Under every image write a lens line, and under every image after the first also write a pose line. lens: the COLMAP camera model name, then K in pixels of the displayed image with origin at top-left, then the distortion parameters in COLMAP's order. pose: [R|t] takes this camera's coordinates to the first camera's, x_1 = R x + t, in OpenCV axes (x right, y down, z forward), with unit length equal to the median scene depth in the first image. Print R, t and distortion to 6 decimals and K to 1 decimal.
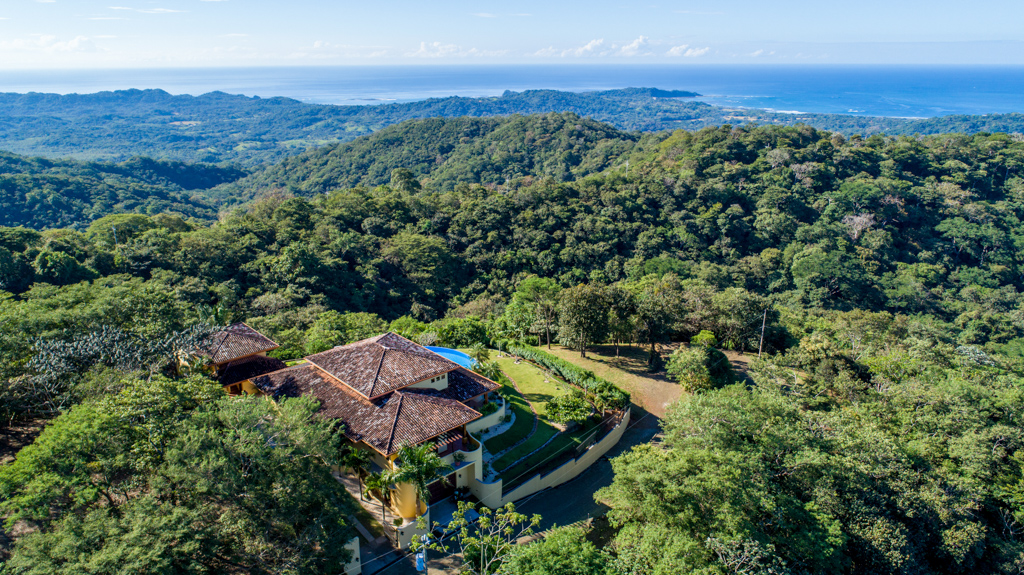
lens RADIAL K [[695.6, 0, 506.8], [0, 695.6, 293.0], [0, 0, 1]] dist [-0.020643, 0.014150]
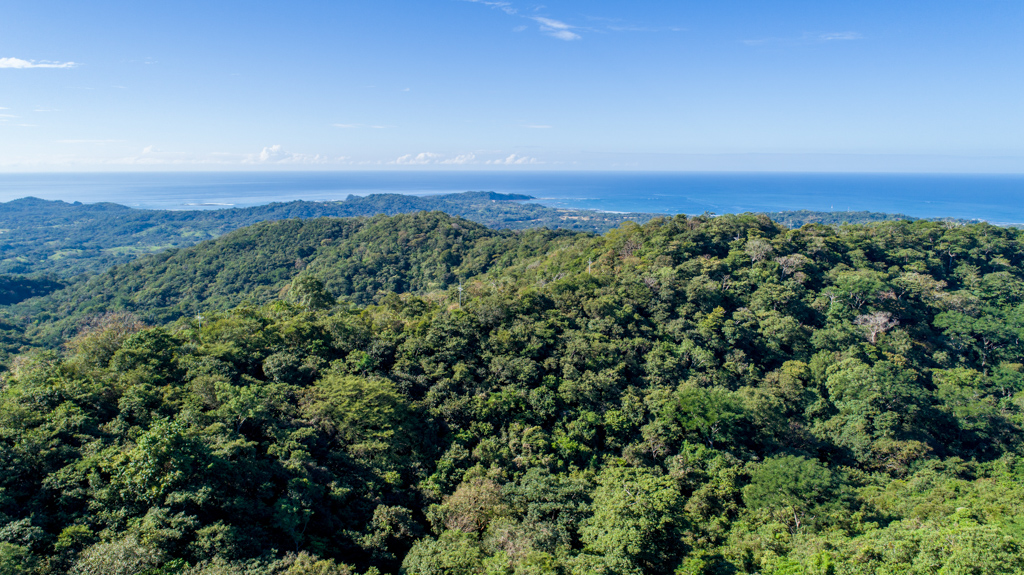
lens RADIAL K [[695.6, 0, 515.0], [0, 695.6, 293.0], [0, 0, 1]] dist [-0.020643, 0.014150]
pose [[0.974600, -0.036316, 0.220987, -0.110080], [0.067165, 0.988740, -0.133727, -0.058679], [-0.213642, 0.145173, 0.966065, 0.295656]]
